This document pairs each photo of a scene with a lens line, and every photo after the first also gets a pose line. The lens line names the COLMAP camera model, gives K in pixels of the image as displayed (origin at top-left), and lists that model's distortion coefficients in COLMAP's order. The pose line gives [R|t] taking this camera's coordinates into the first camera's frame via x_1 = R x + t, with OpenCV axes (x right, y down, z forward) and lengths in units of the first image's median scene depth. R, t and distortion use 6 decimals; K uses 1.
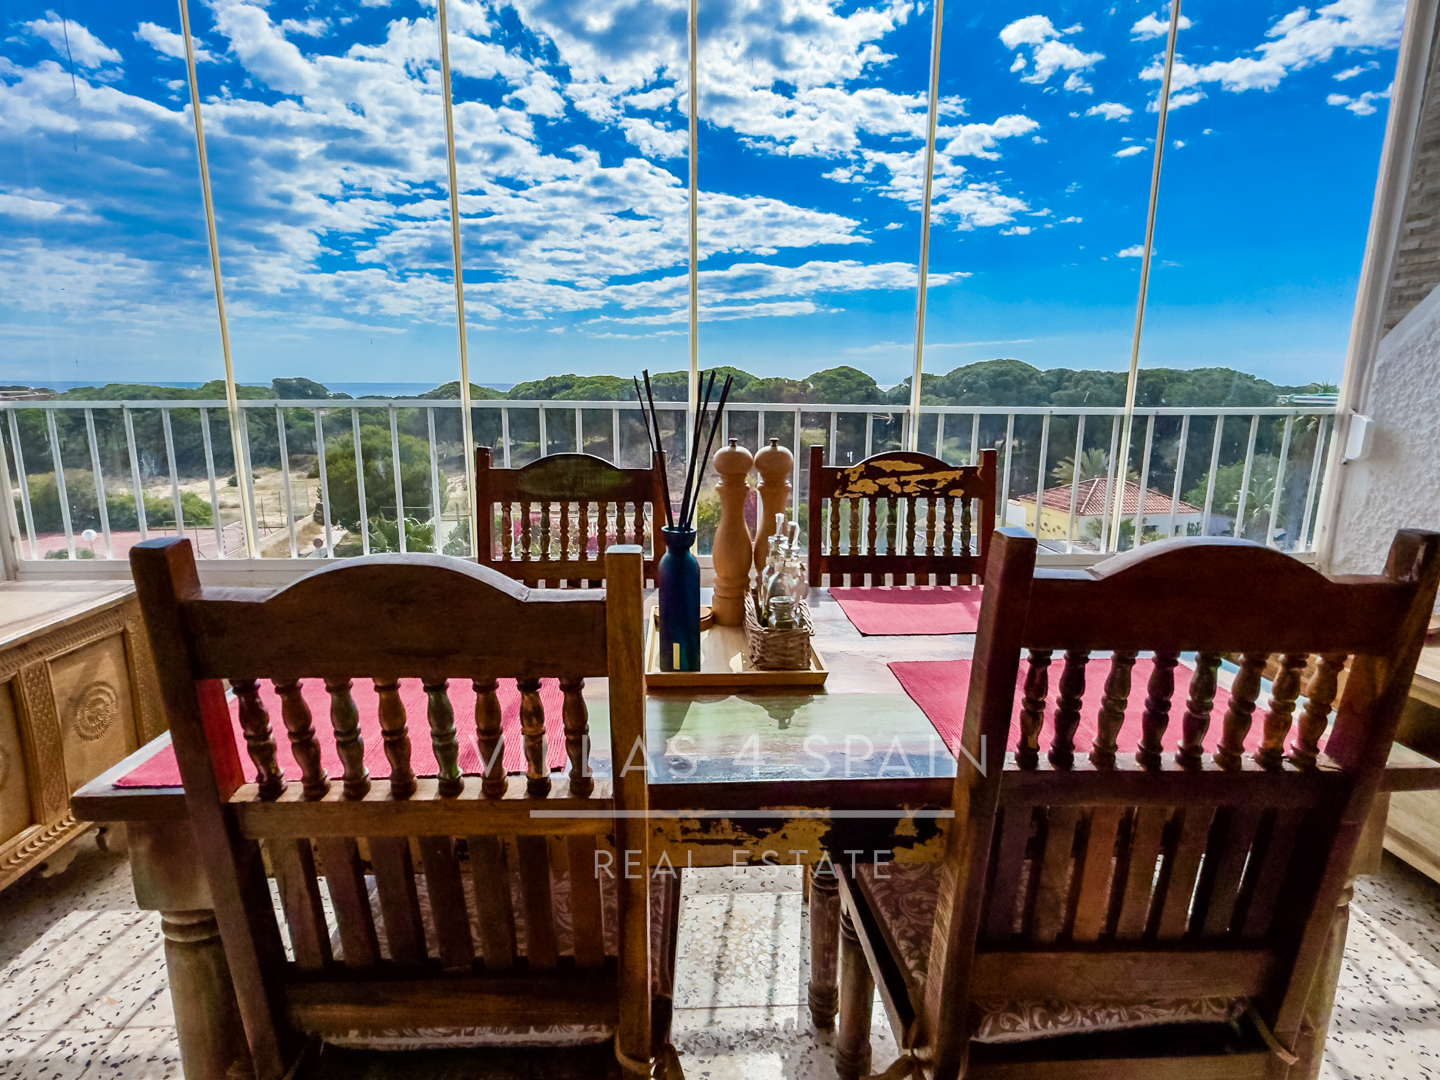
lens RADIAL K [[792.4, 0, 720.0], [0, 792.4, 540.0], [0, 0, 1]] dist [0.002120, 0.000927]
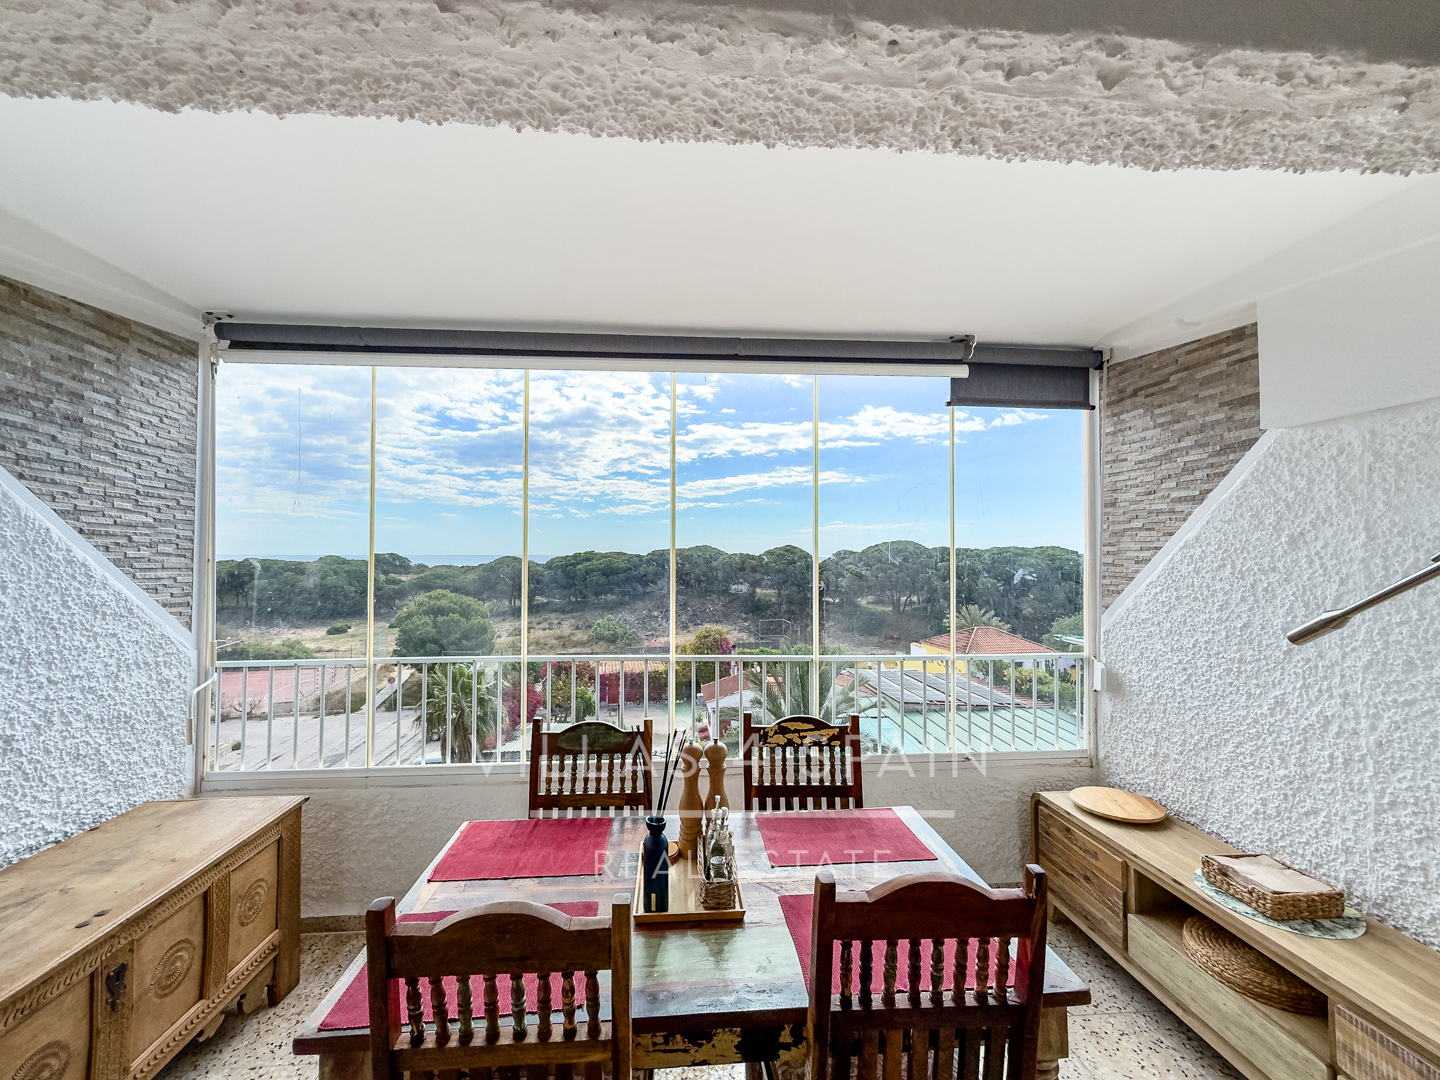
lens RADIAL K [[580.5, 0, 716.0], [0, 580.5, 541.8], [0, 0, 1]] dist [-0.000387, 0.000255]
pose [[0.999588, -0.003538, 0.028486, 0.044160], [0.009936, 0.973673, -0.227733, -0.310948], [-0.026931, 0.227922, 0.973307, -0.353210]]
